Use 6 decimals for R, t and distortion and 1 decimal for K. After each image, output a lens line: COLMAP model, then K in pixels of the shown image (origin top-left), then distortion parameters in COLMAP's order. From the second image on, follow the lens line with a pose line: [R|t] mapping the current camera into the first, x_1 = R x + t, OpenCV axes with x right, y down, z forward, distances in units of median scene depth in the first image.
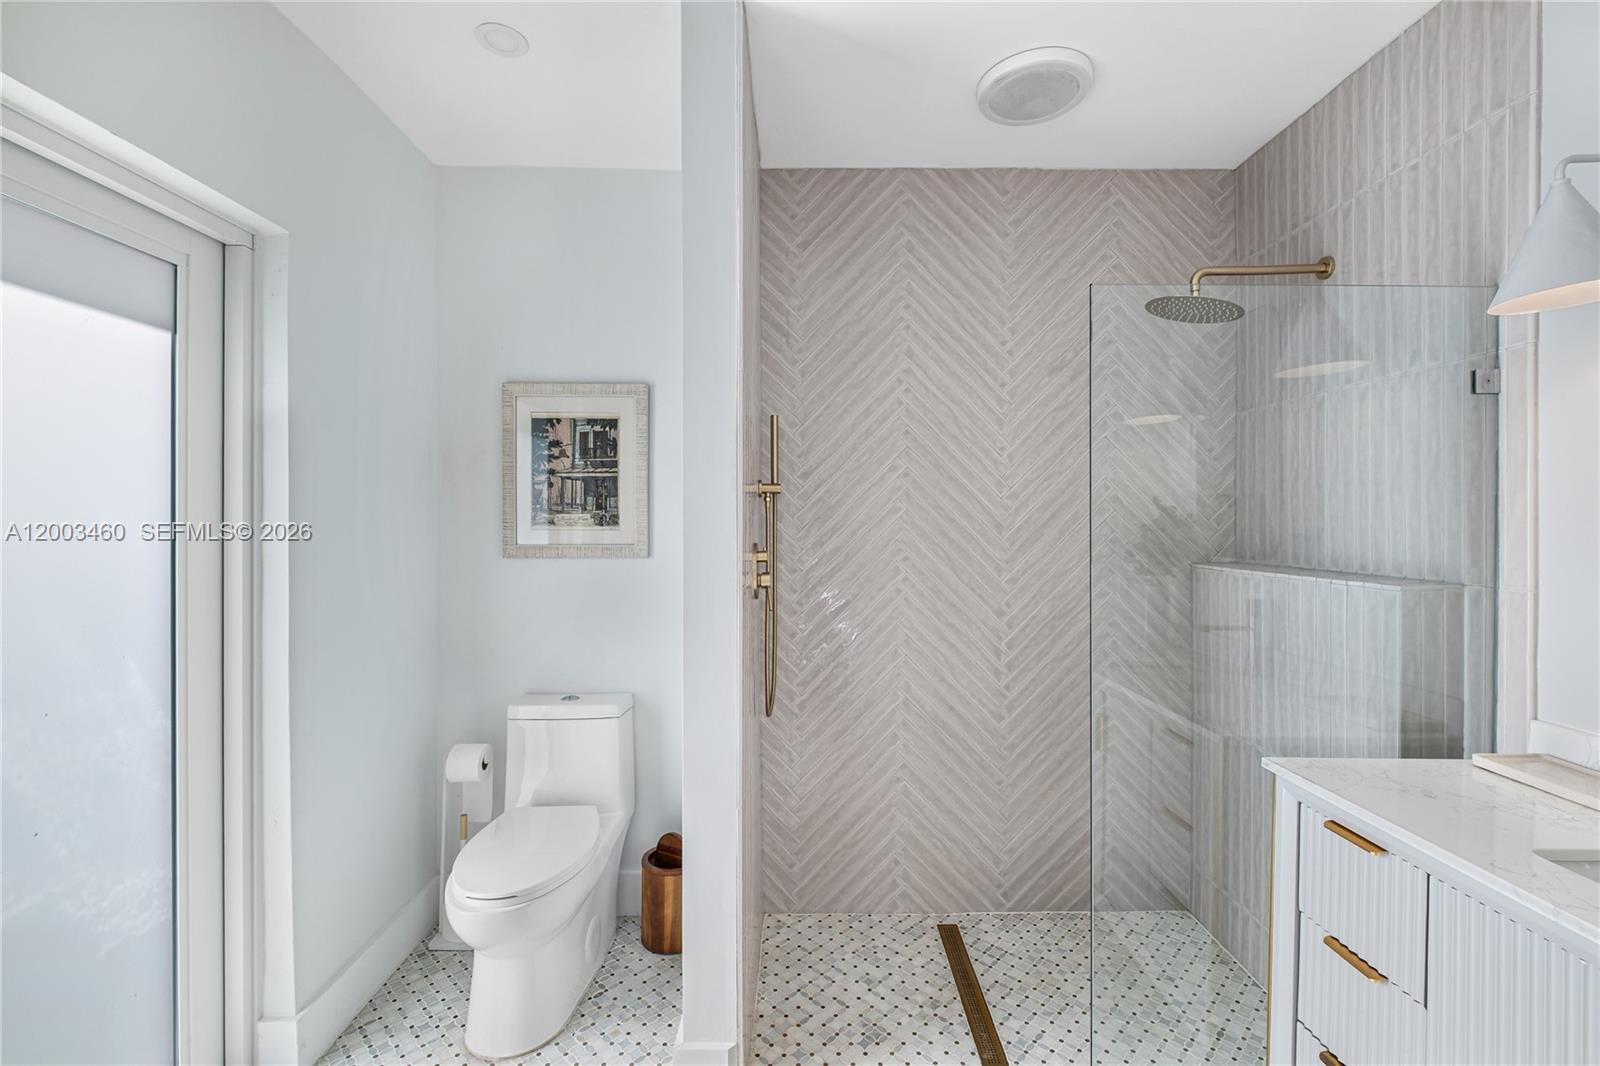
lens RADIAL K [[714.8, 0, 804.8], [0, 714.8, 527.3], [0, 0, 1]] dist [0.003089, -0.004592]
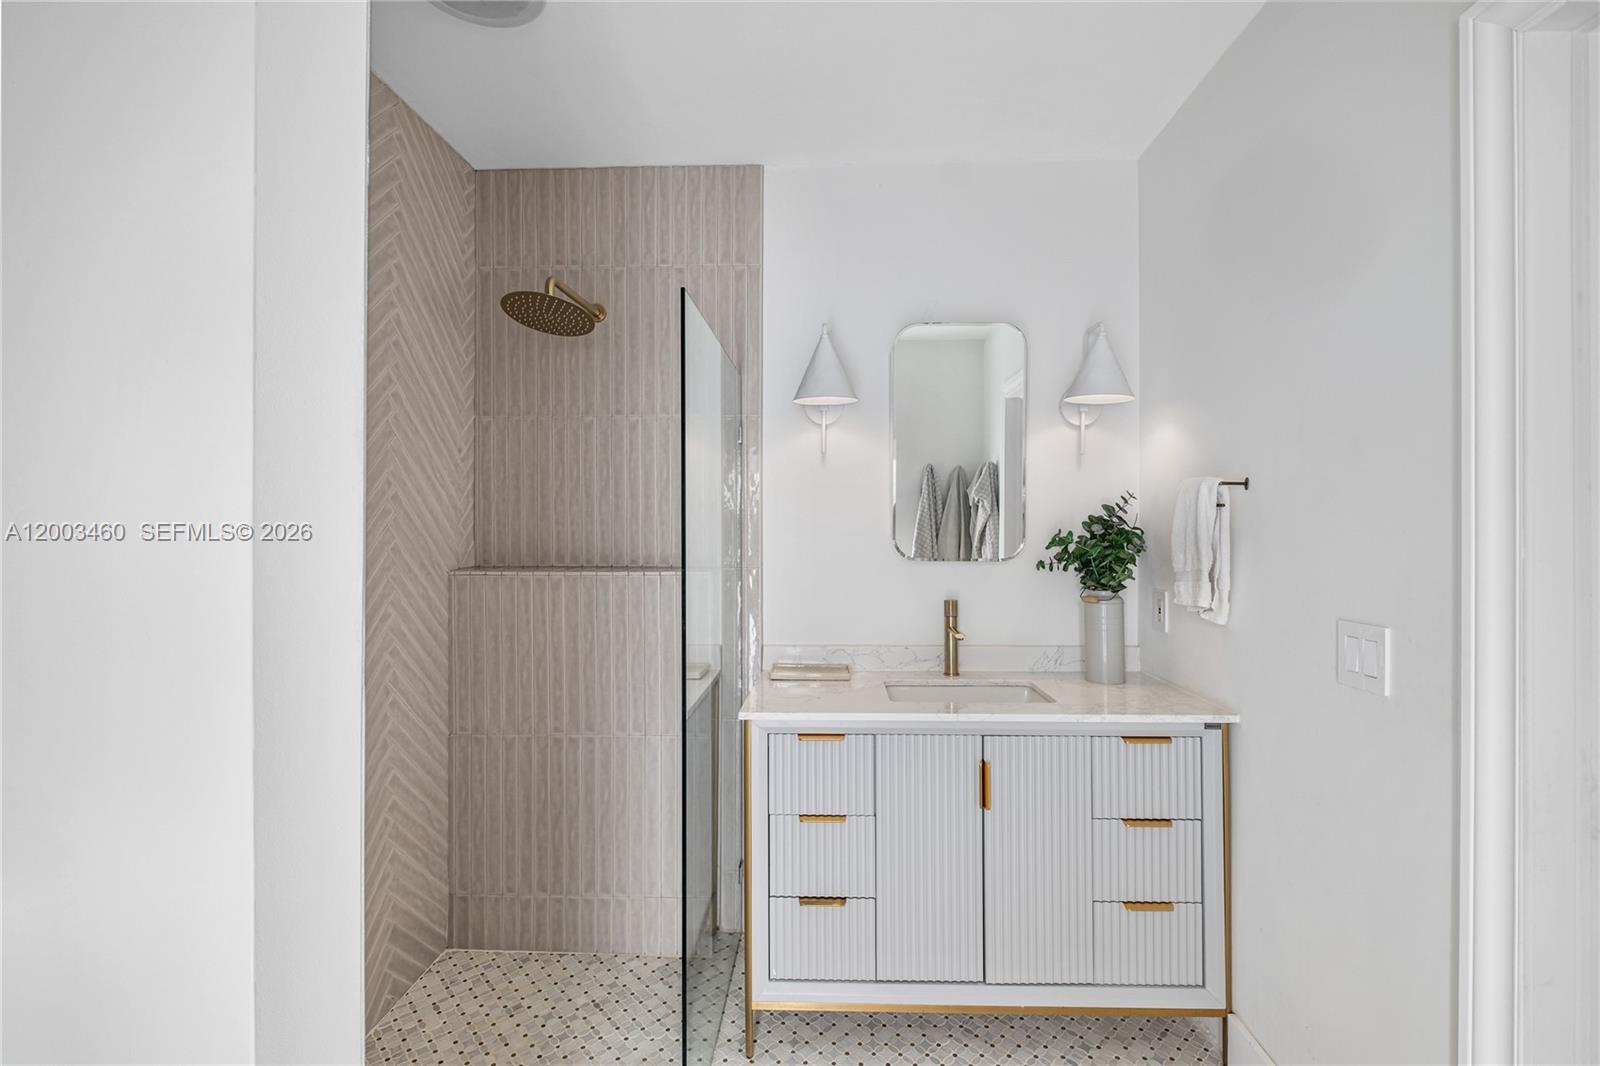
lens RADIAL K [[714.8, 0, 804.8], [0, 714.8, 524.8], [0, 0, 1]] dist [0.003089, -0.004592]
pose [[0.015894, -0.002706, 0.999870, -0.447884], [0.006168, 0.999978, 0.002608, -0.009985], [-0.999855, 0.006126, 0.015911, 0.621215]]
